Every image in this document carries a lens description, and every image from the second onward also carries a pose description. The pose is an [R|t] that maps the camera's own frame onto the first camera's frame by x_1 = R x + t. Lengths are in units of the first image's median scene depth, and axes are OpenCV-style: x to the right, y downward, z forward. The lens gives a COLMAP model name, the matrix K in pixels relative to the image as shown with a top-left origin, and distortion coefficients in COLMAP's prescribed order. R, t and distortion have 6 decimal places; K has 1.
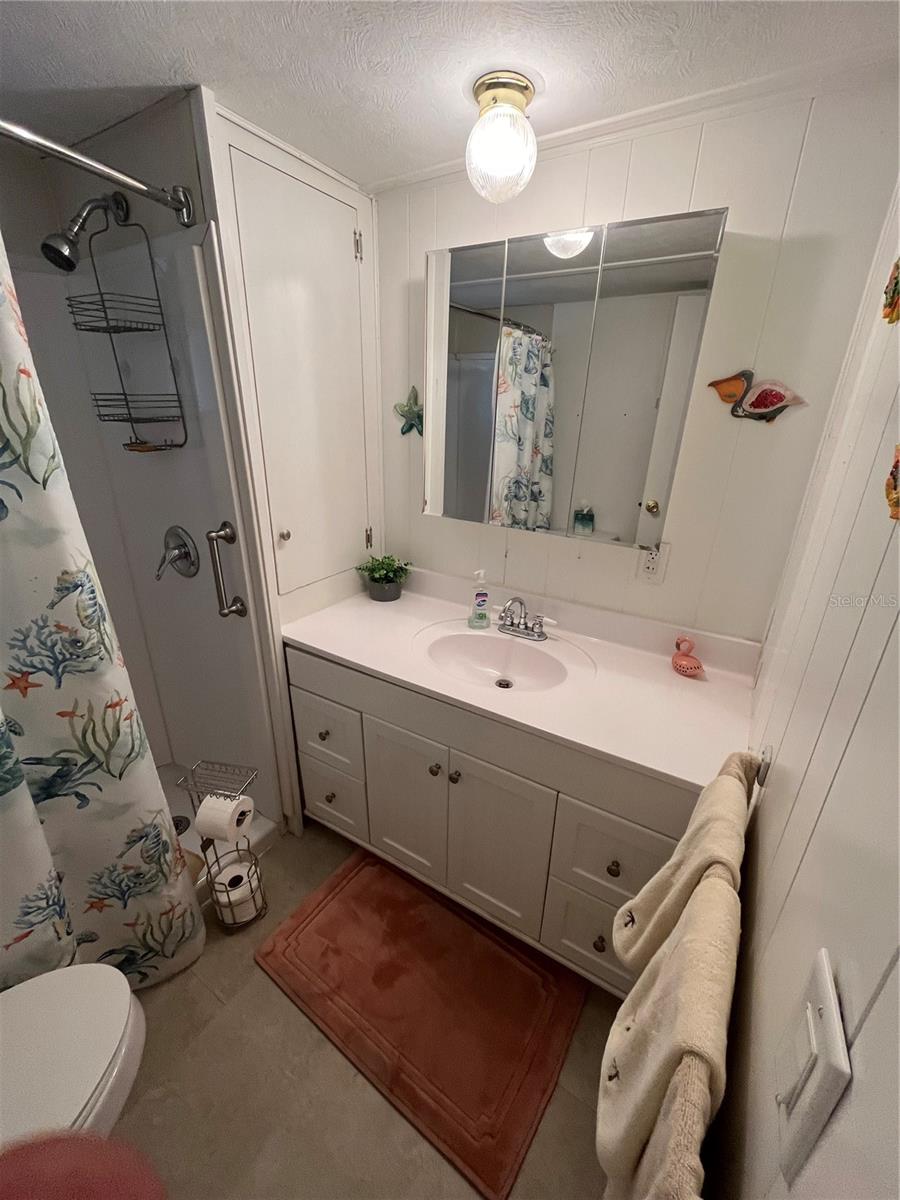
lens RADIAL K [[485.6, 0, 449.8], [0, 485.6, 591.7], [0, 0, 1]] dist [-0.000370, 0.000077]
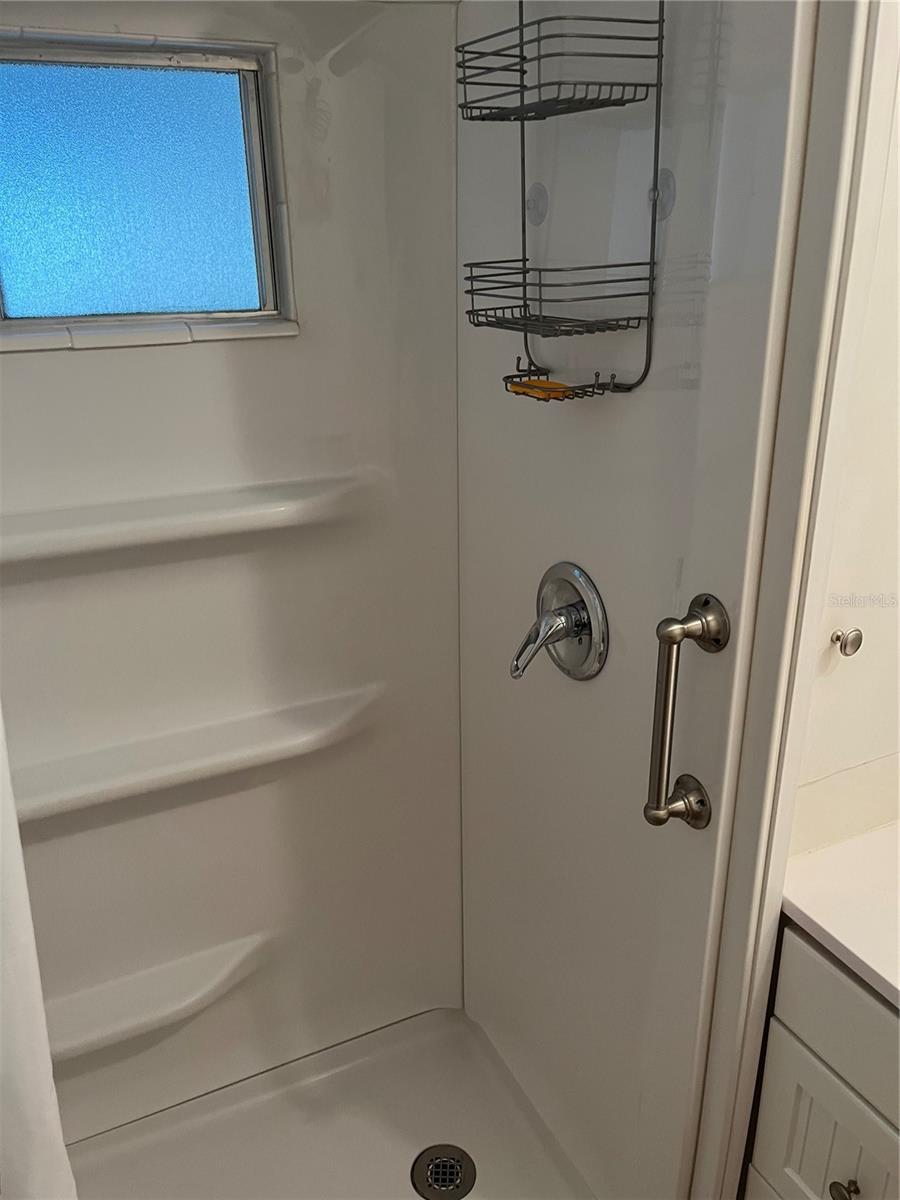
lens RADIAL K [[918.3, 0, 450.0], [0, 918.3, 600.0], [0, 0, 1]] dist [0.056857, -0.066646]
pose [[0.843431, 0.170306, -0.509528, -0.258361], [-0.163672, 0.984795, 0.058231, -0.147550], [0.511698, 0.034282, 0.858481, 0.268734]]
